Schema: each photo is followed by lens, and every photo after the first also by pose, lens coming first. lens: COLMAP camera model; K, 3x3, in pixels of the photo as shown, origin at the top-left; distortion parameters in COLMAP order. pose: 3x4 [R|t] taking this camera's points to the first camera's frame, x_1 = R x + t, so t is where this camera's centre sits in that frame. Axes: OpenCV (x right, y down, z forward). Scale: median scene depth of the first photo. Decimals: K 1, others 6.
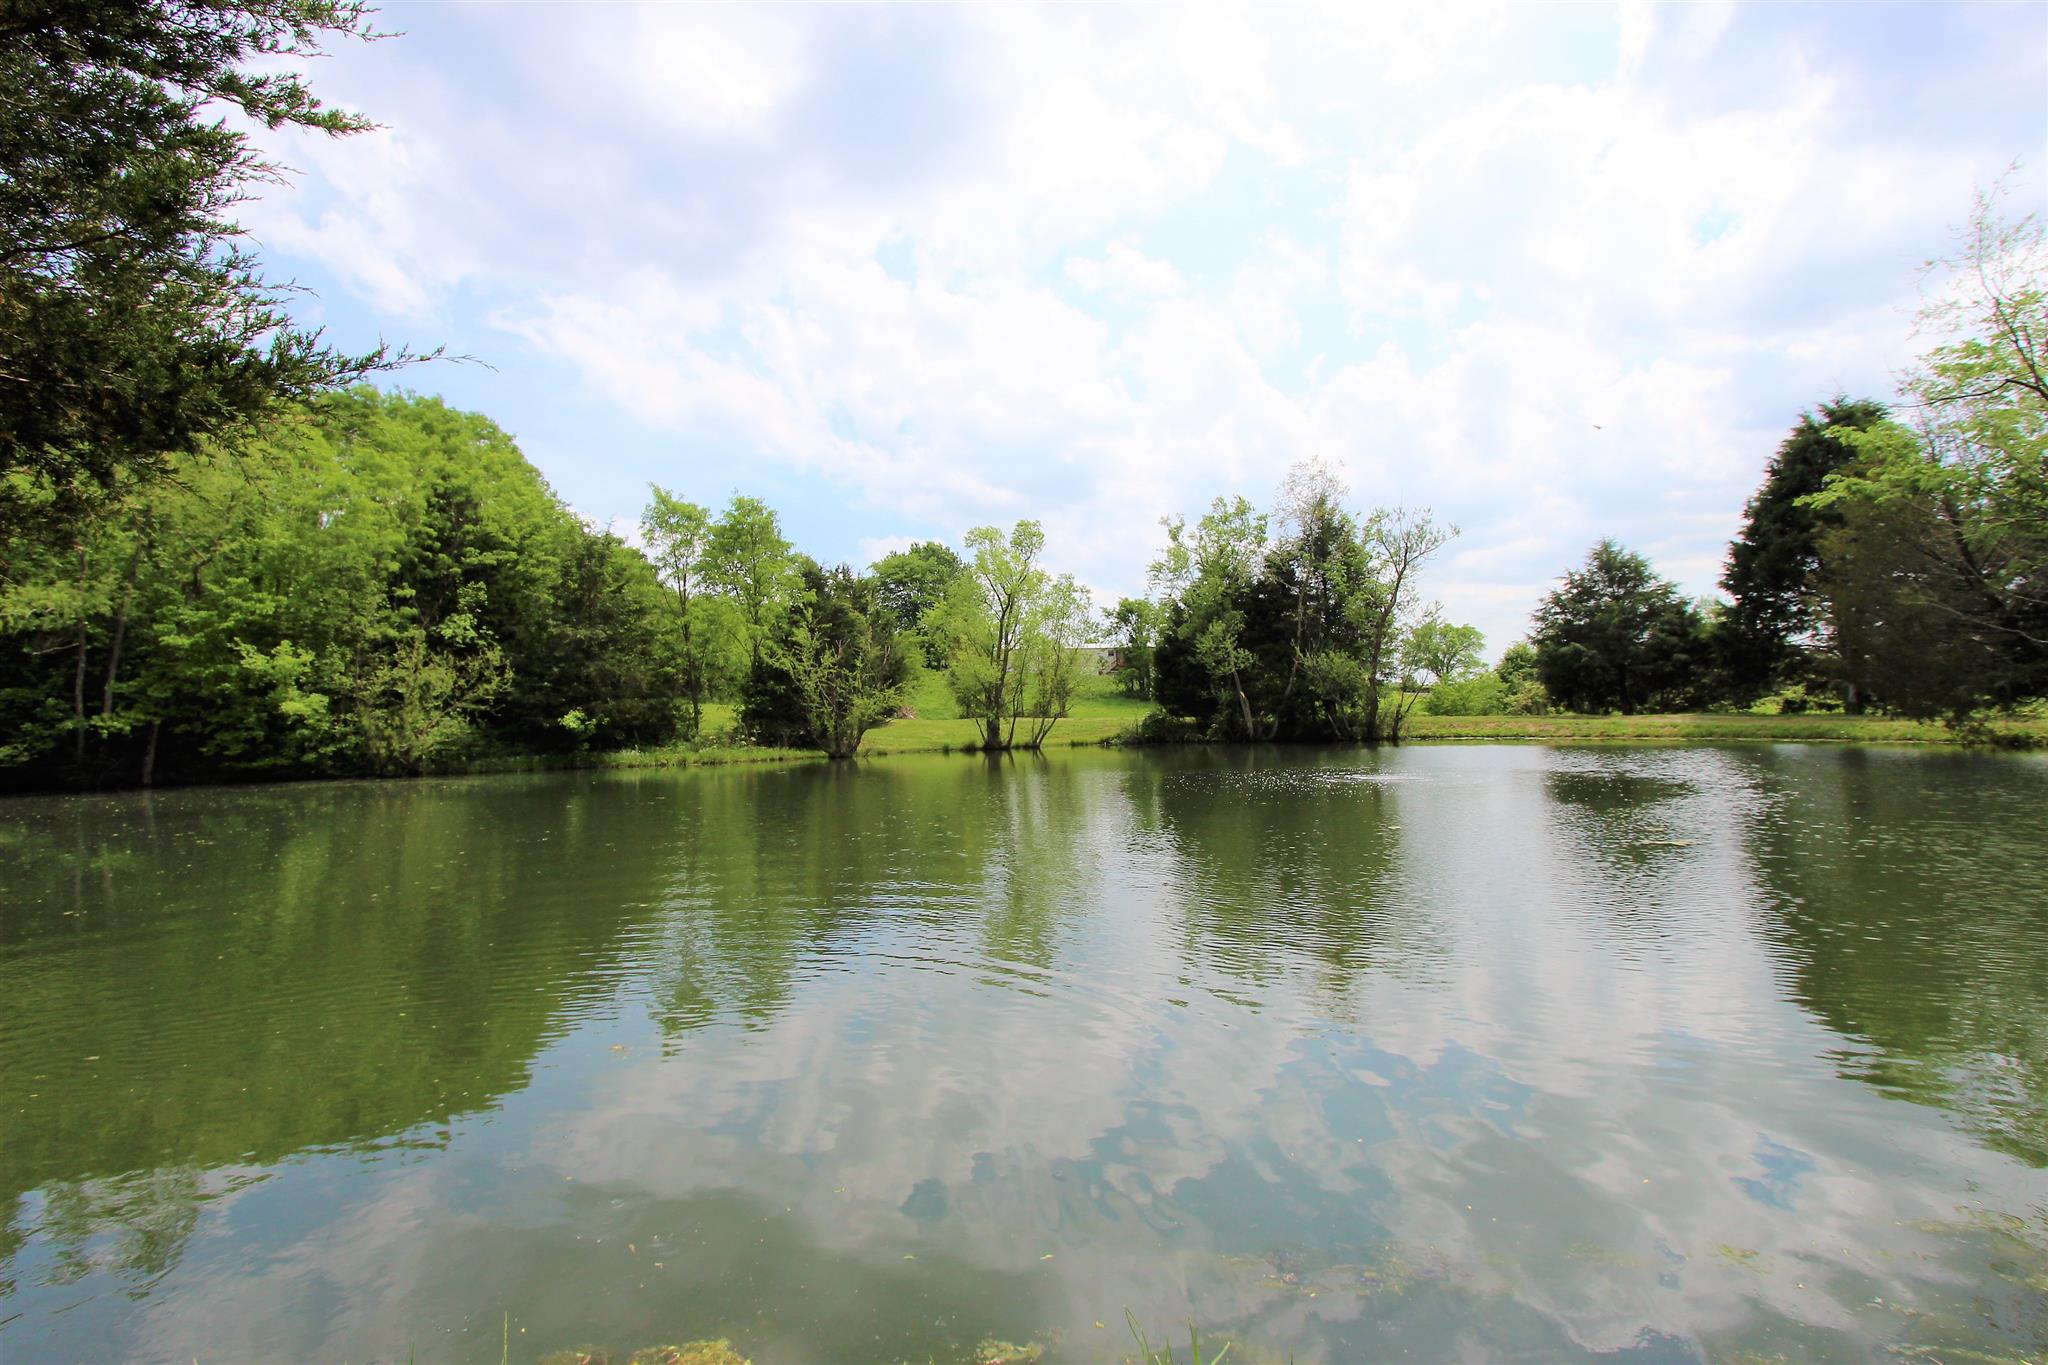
lens RADIAL K [[950.5, 0, 1033.6], [0, 950.5, 674.8], [0, 0, 1]] dist [-0.014243, 0.001009]
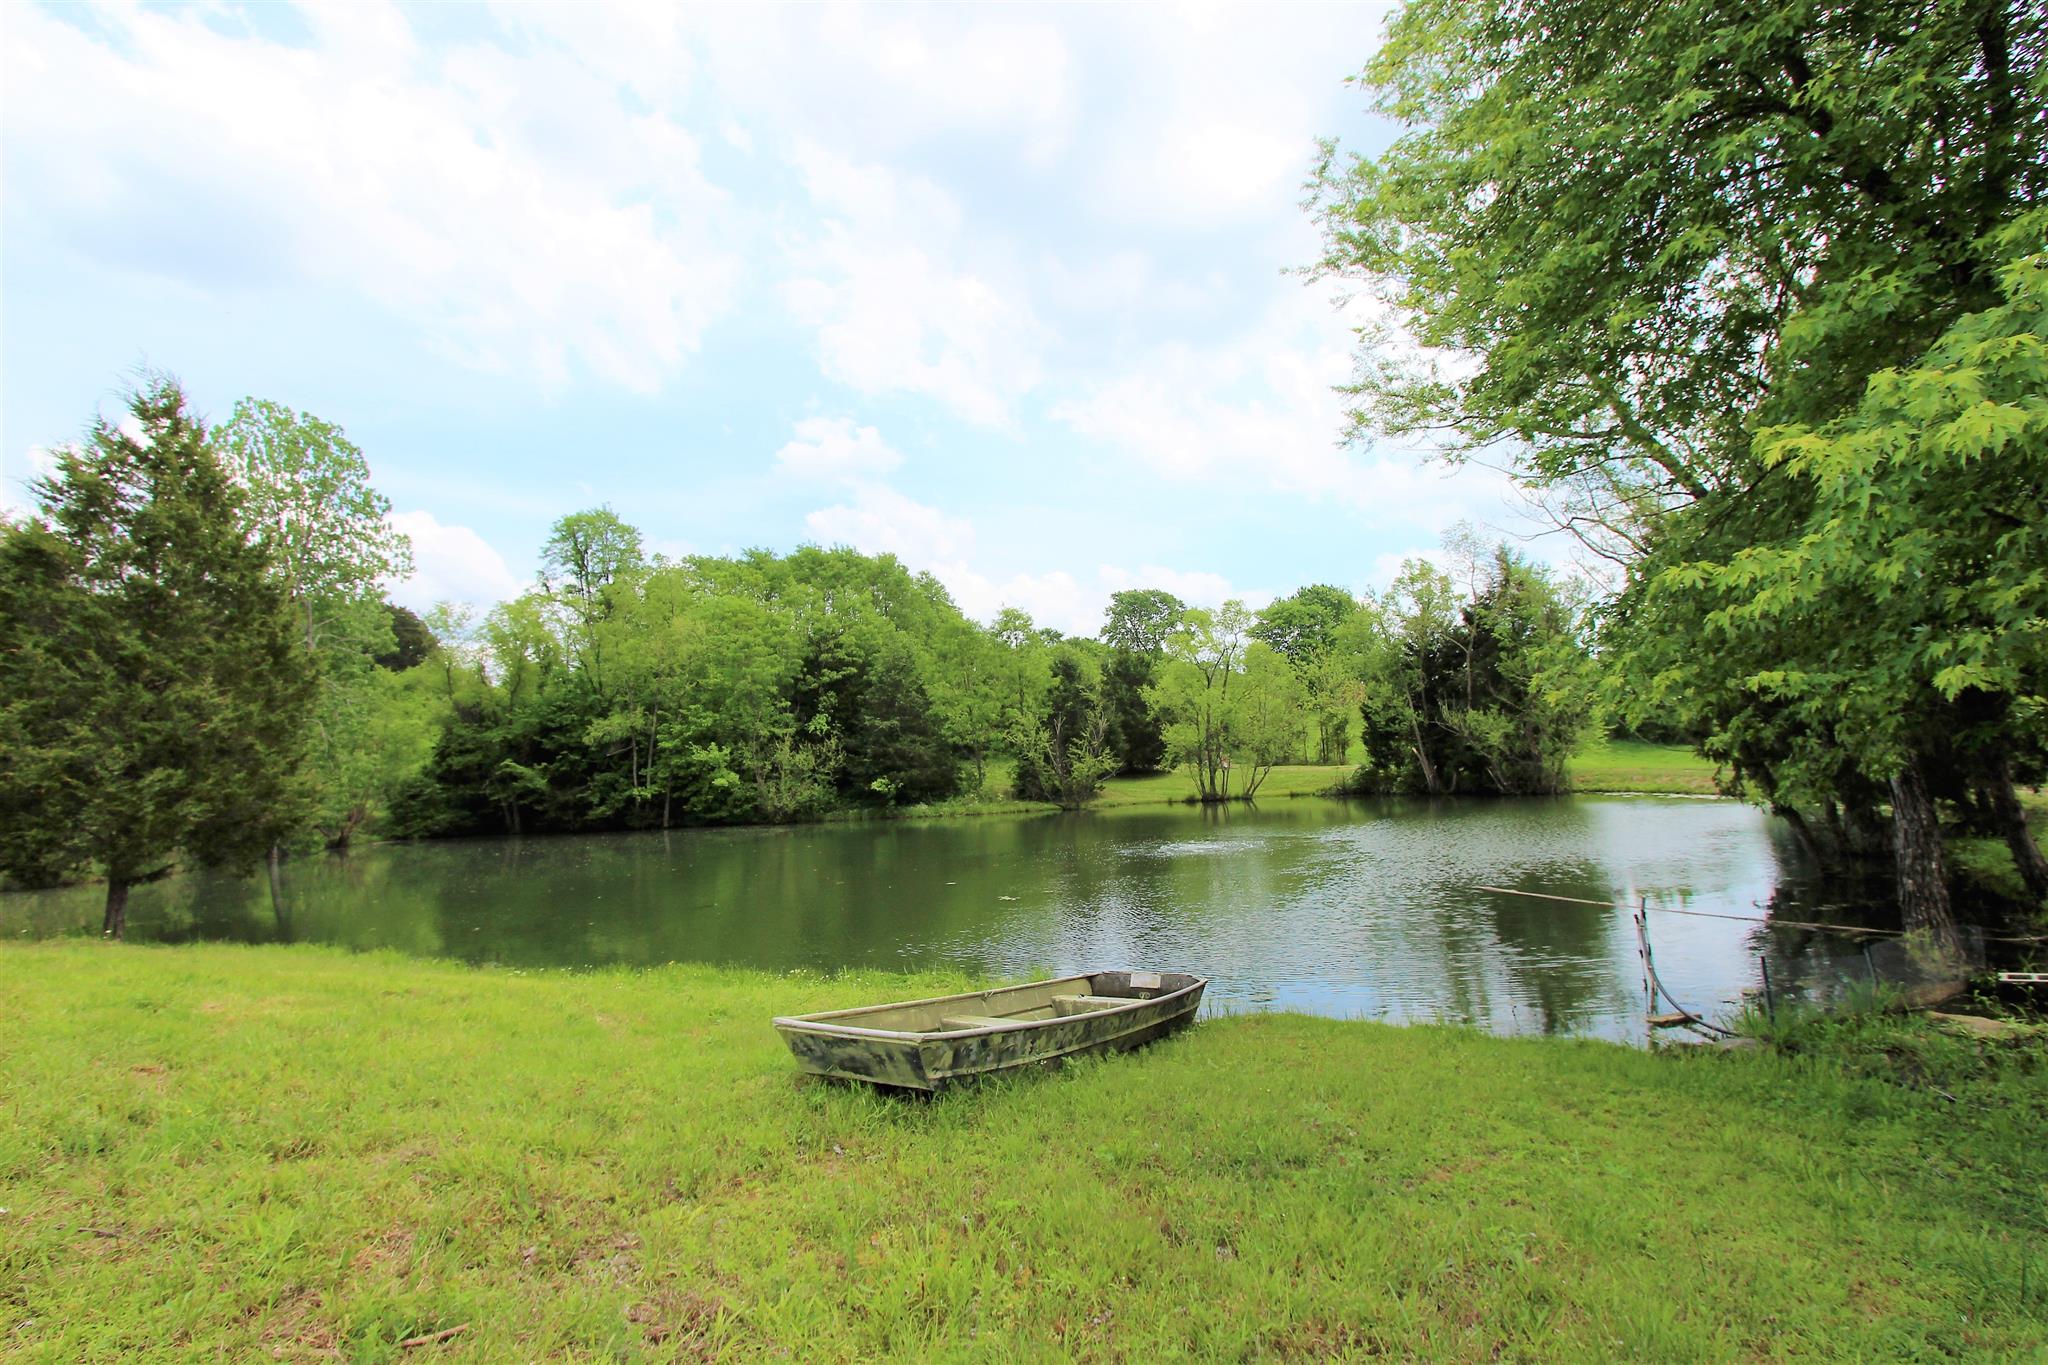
lens RADIAL K [[950.5, 0, 1026.0], [0, 950.5, 665.8], [0, 0, 1]] dist [-0.014243, 0.001009]
pose [[0.860490, -0.070027, -0.504632, 0.391296], [0.050922, 0.997370, -0.051572, -0.041018], [0.506916, 0.018681, 0.861793, -0.121549]]
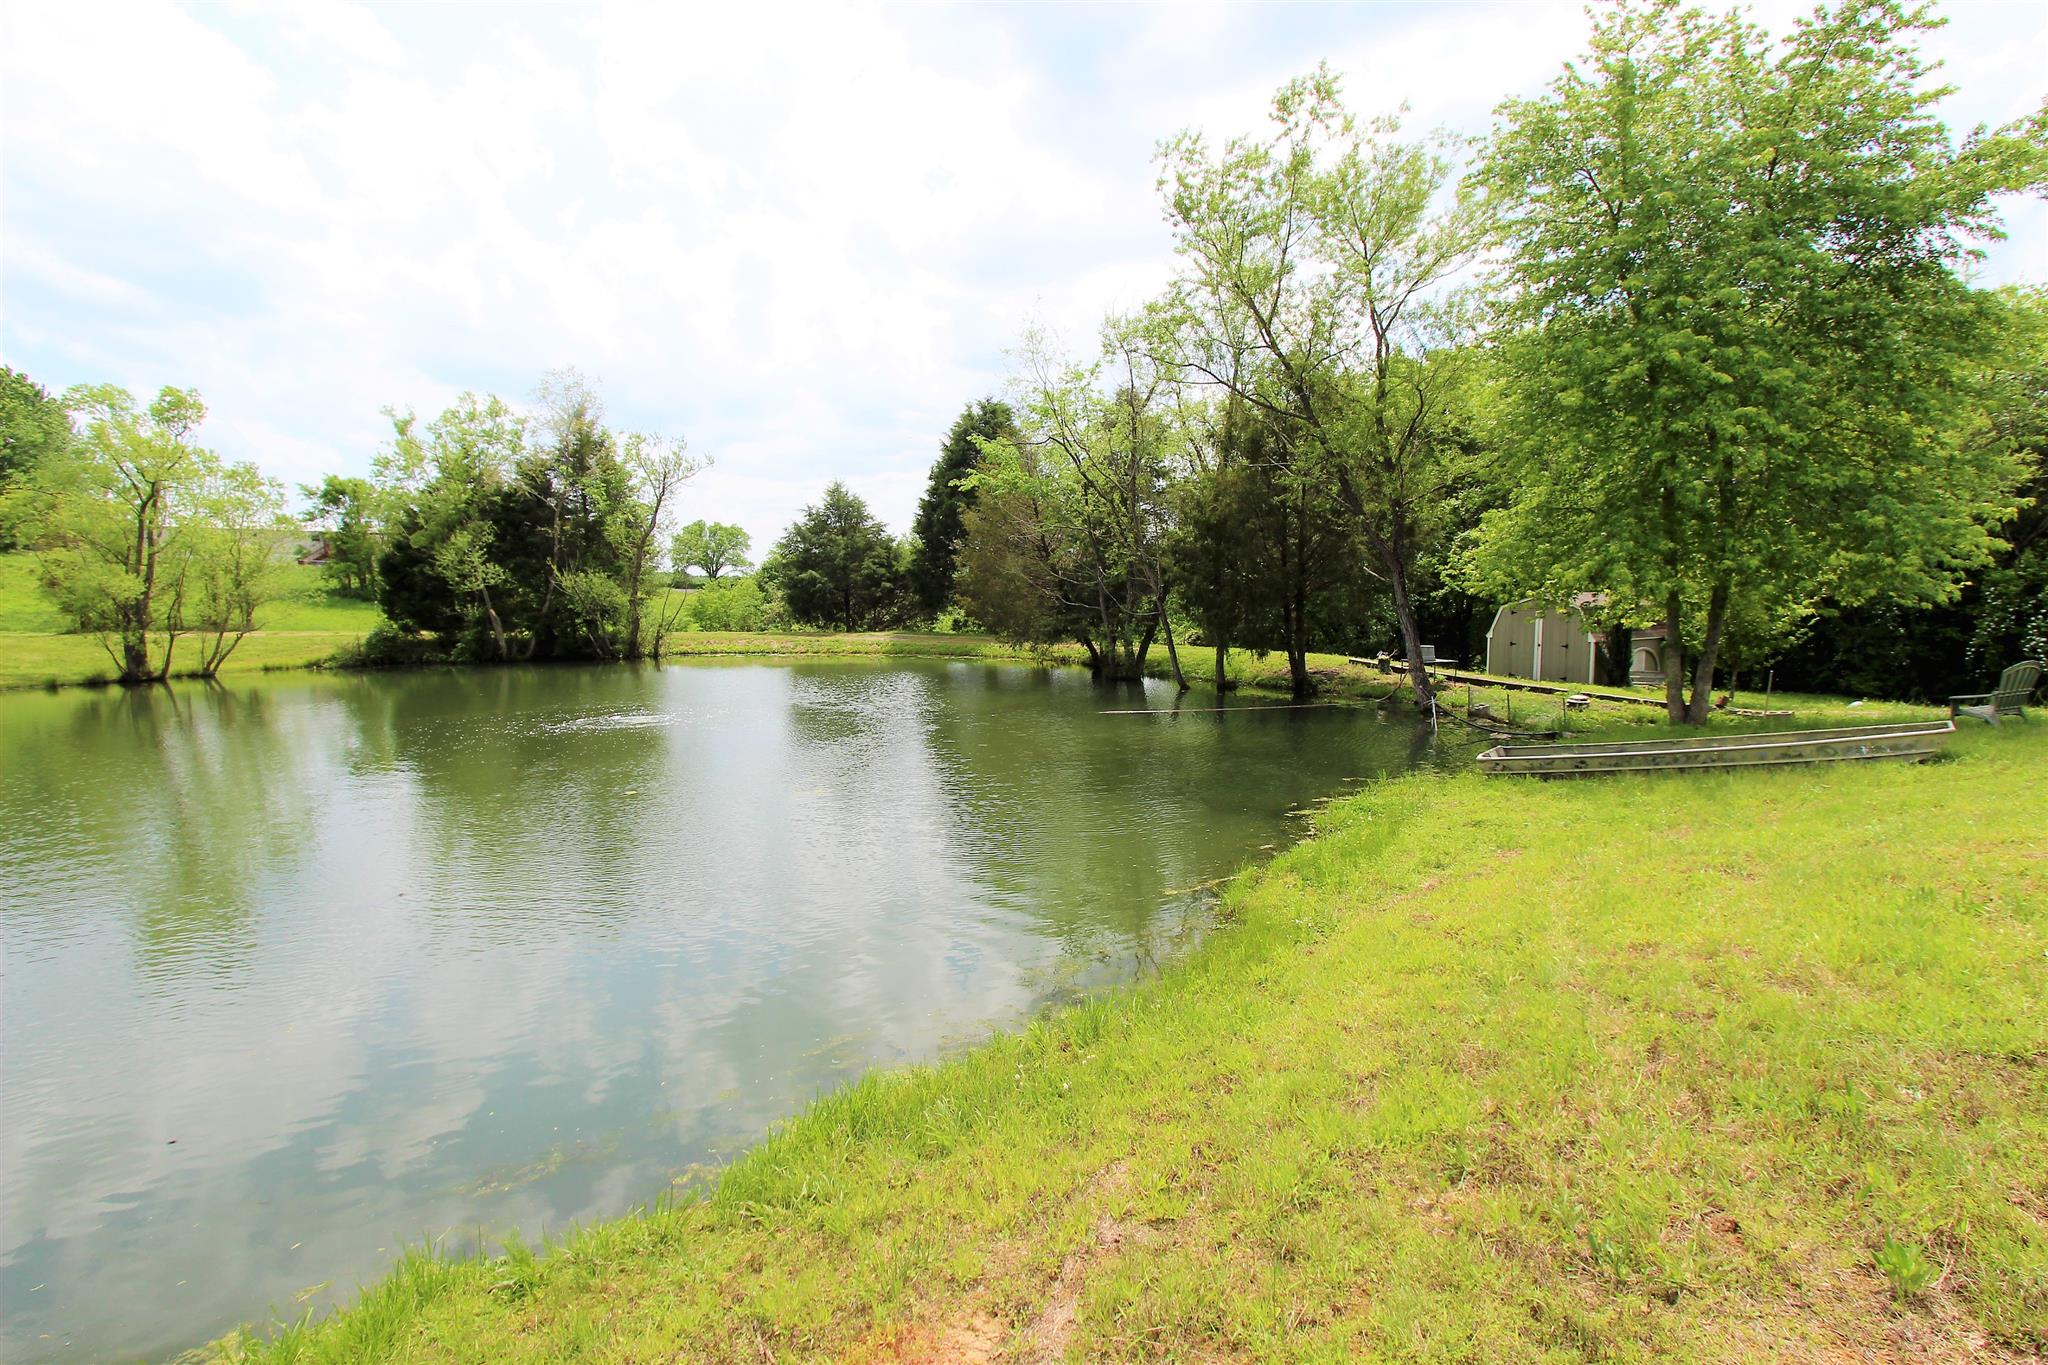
lens RADIAL K [[950.5, 0, 1037.7], [0, 950.5, 674.9], [0, 0, 1]] dist [-0.014243, 0.001009]
pose [[0.743389, -0.046886, 0.667214, -0.007632], [-0.031077, 0.994042, 0.104478, -0.032204], [-0.668137, -0.098402, 0.737503, -0.058734]]
